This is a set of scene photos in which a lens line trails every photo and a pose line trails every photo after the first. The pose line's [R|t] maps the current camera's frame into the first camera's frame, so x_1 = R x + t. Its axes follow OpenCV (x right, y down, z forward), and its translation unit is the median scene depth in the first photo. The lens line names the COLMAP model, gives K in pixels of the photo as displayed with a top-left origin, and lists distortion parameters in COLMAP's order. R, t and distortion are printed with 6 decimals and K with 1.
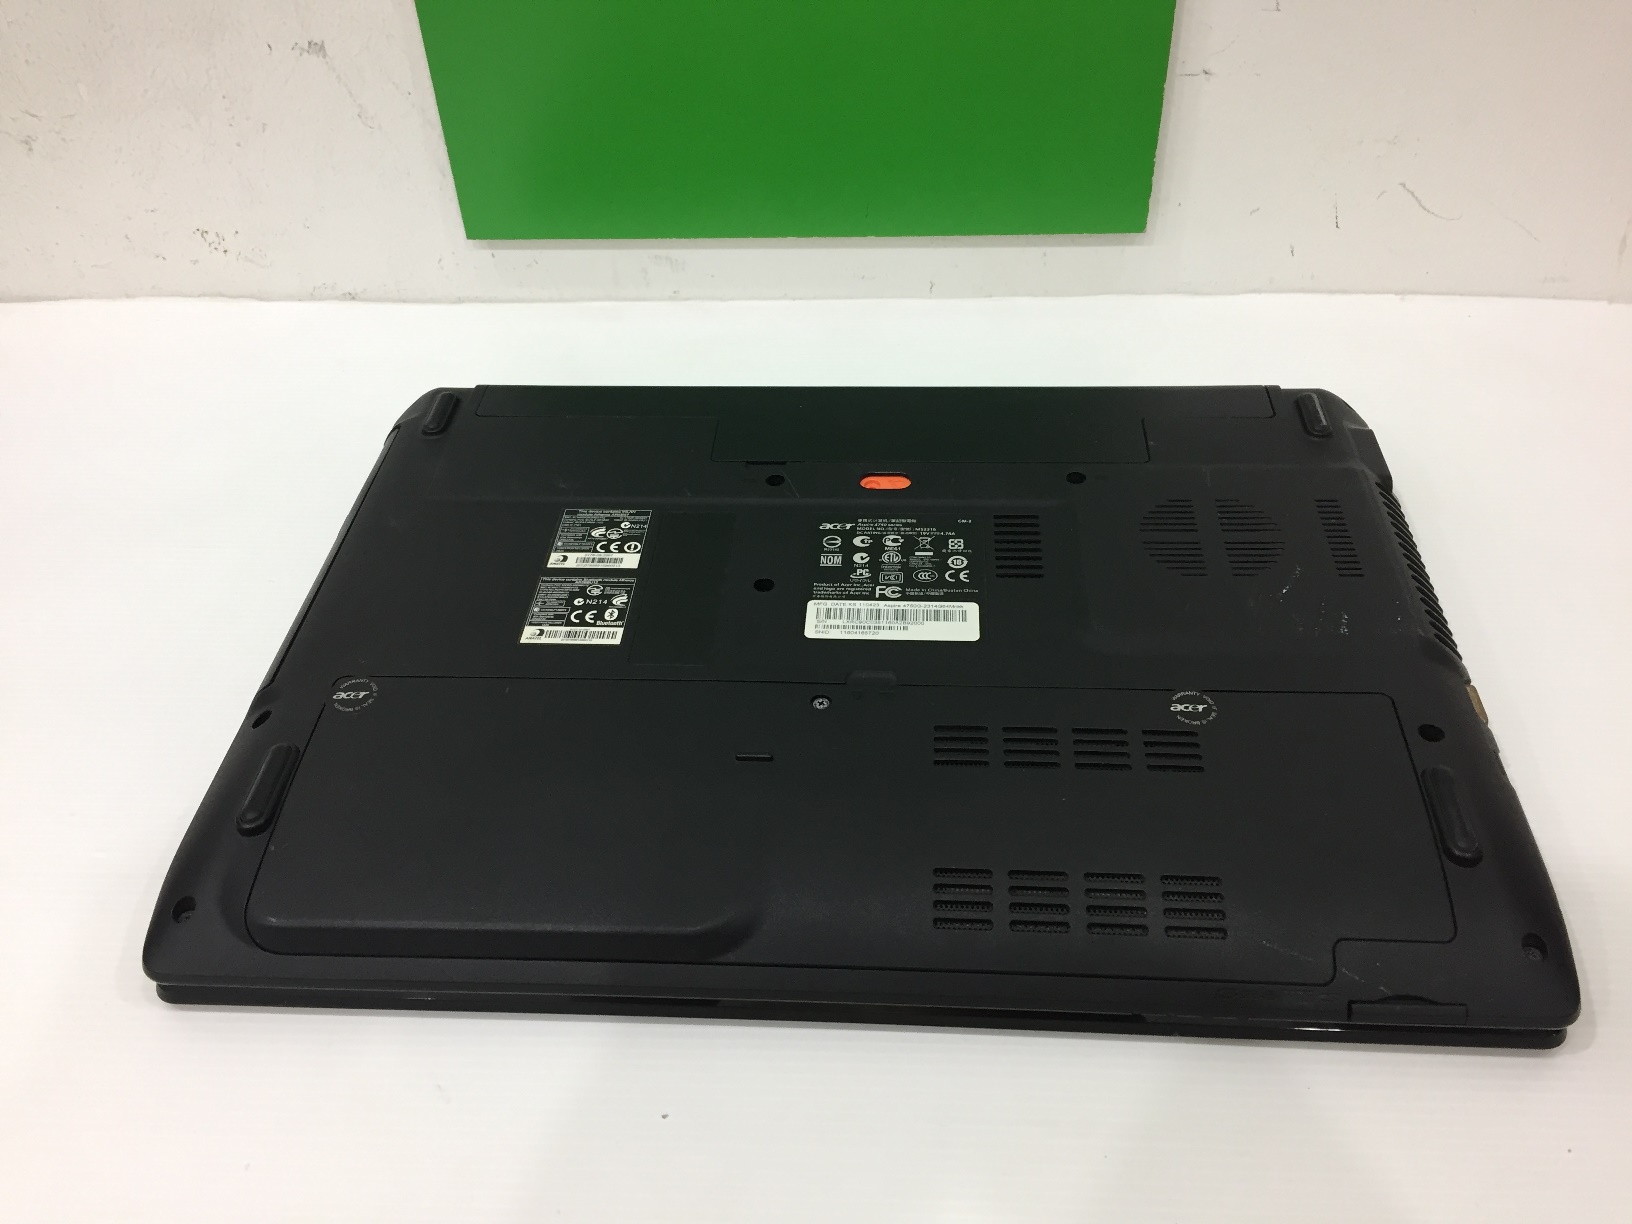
lens RADIAL K [[1391.4, 0, 811.9], [0, 1391.4, 632.9], [0, 0, 1]] dist [0.068162, -0.118958]
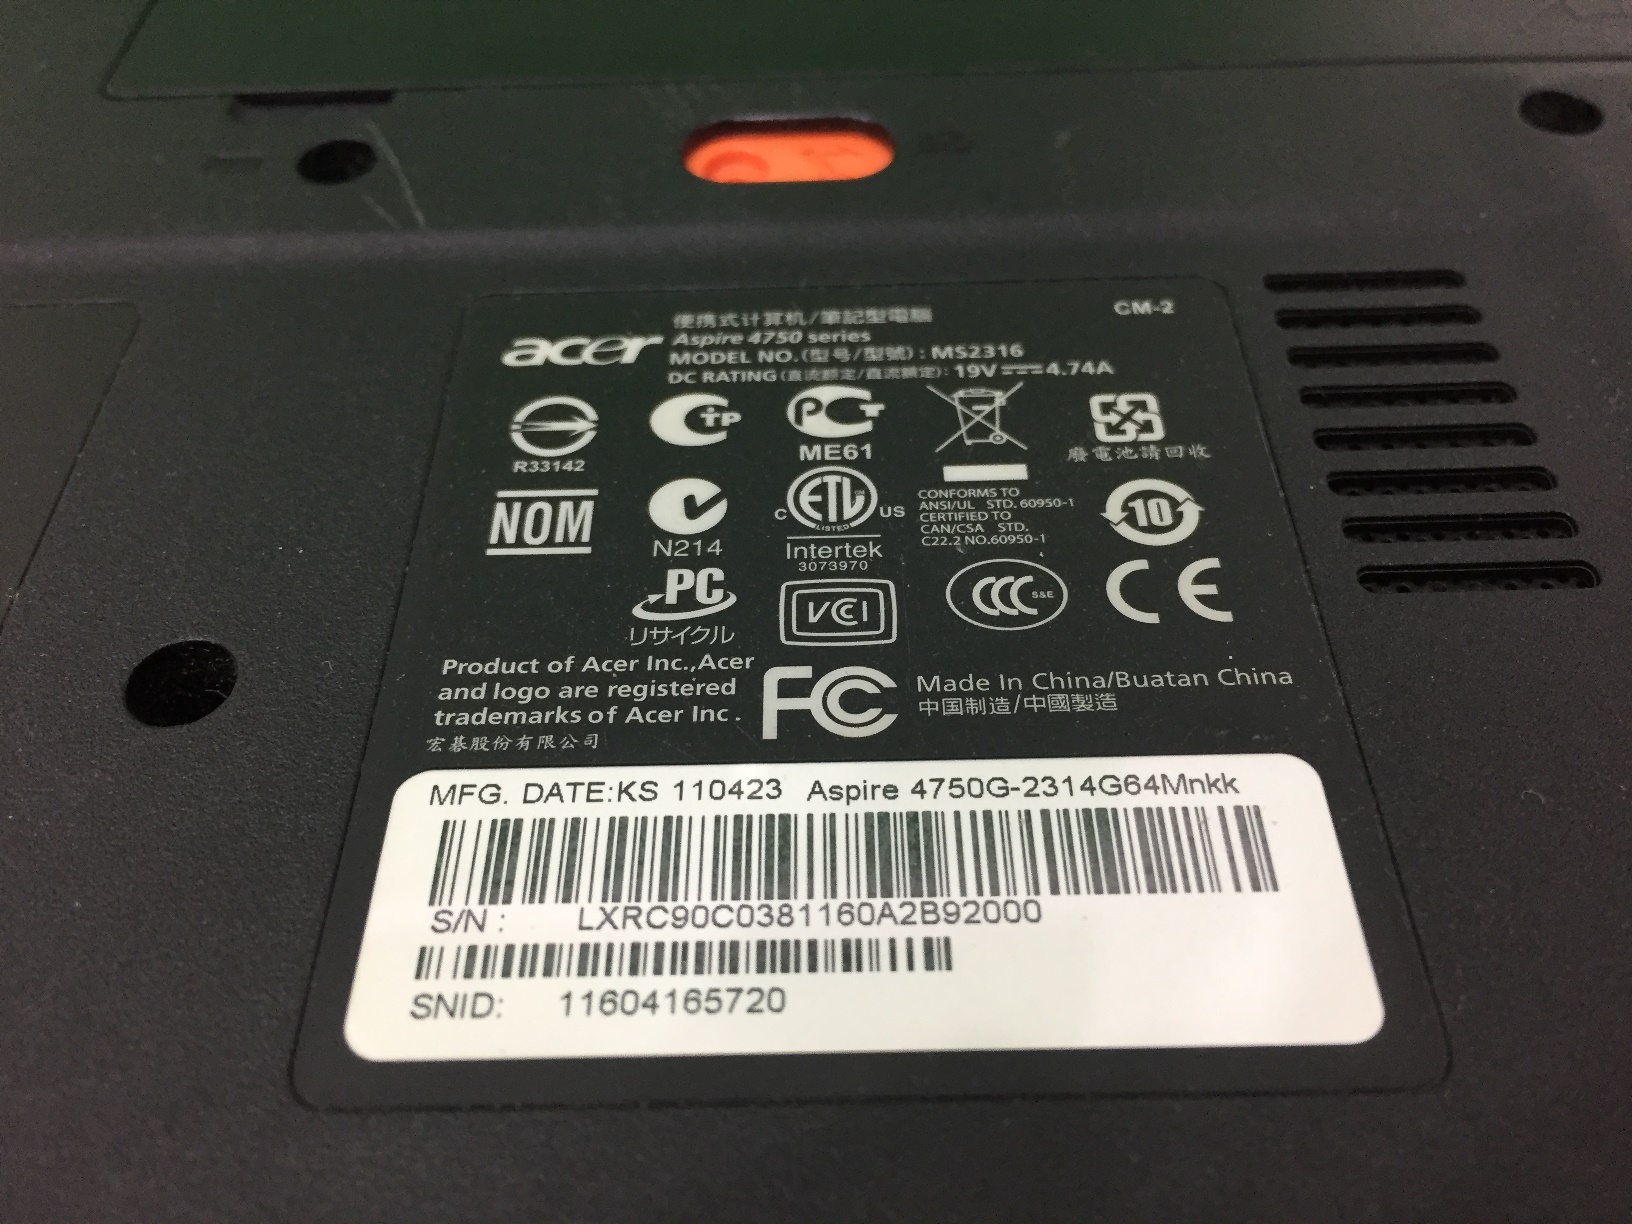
lens RADIAL K [[1391.4, 0, 811.9], [0, 1391.4, 632.9], [0, 0, 1]] dist [0.068162, -0.118958]
pose [[0.997189, -0.048073, 0.057473, 0.041519], [0.039002, 0.987967, 0.149669, -0.066389], [-0.063977, -0.147007, 0.987064, 0.798433]]
